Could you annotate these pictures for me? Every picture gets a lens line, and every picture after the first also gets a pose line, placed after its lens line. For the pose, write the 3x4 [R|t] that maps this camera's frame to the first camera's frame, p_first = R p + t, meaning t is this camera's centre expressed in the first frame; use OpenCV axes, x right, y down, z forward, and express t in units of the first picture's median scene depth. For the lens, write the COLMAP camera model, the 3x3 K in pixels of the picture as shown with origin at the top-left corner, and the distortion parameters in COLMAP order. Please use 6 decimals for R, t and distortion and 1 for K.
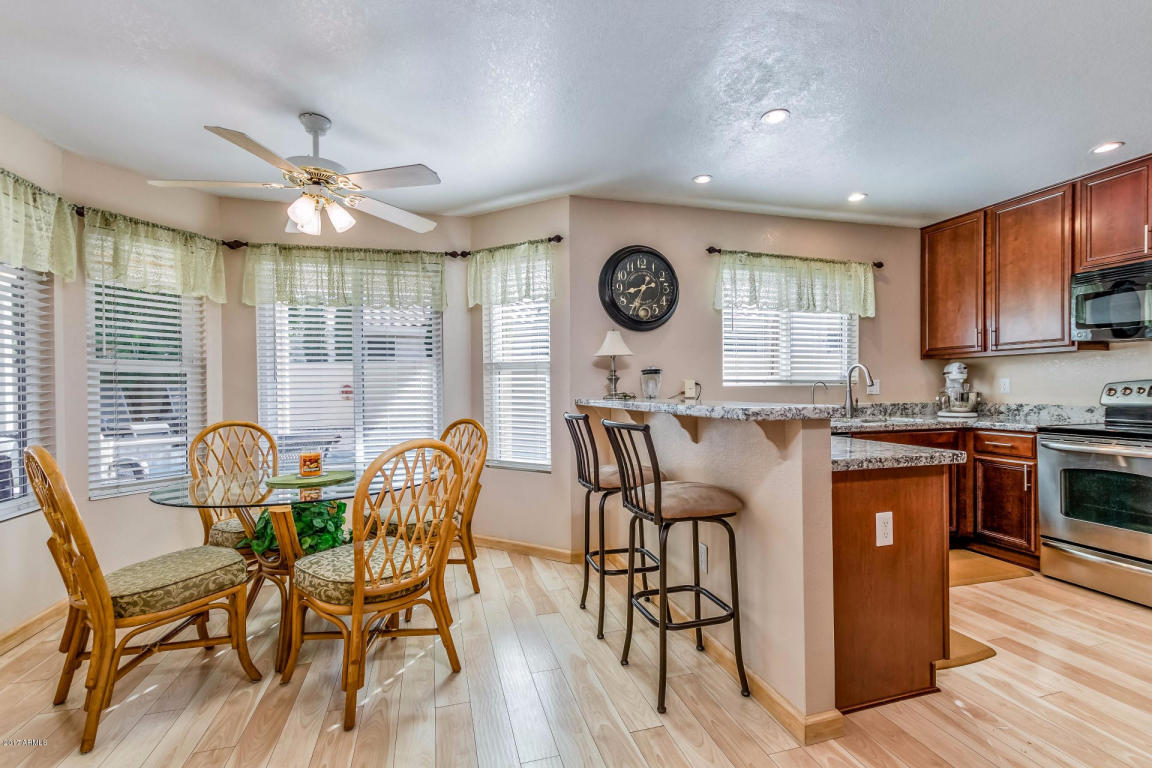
lens RADIAL K [[518.5, 0, 585.6], [0, 518.5, 390.9], [0, 0, 1]] dist [0.002176, -0.000174]
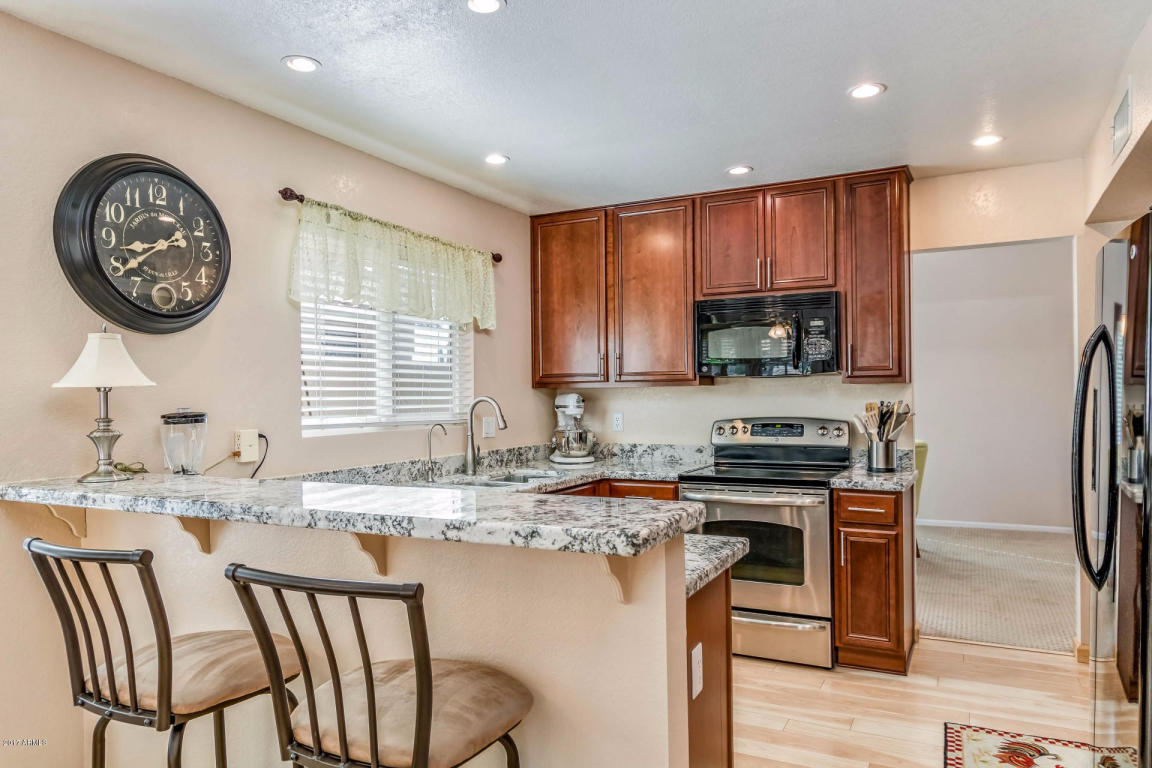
lens RADIAL K [[758.8, 0, 579.1], [0, 758.8, 393.1], [0, 0, 1]] dist [-0.000998, 0.000029]
pose [[0.689640, 0.002450, 0.724148, -0.130922], [0.010533, 0.999855, -0.013414, -0.044688], [-0.724076, 0.016878, 0.689514, 0.219482]]
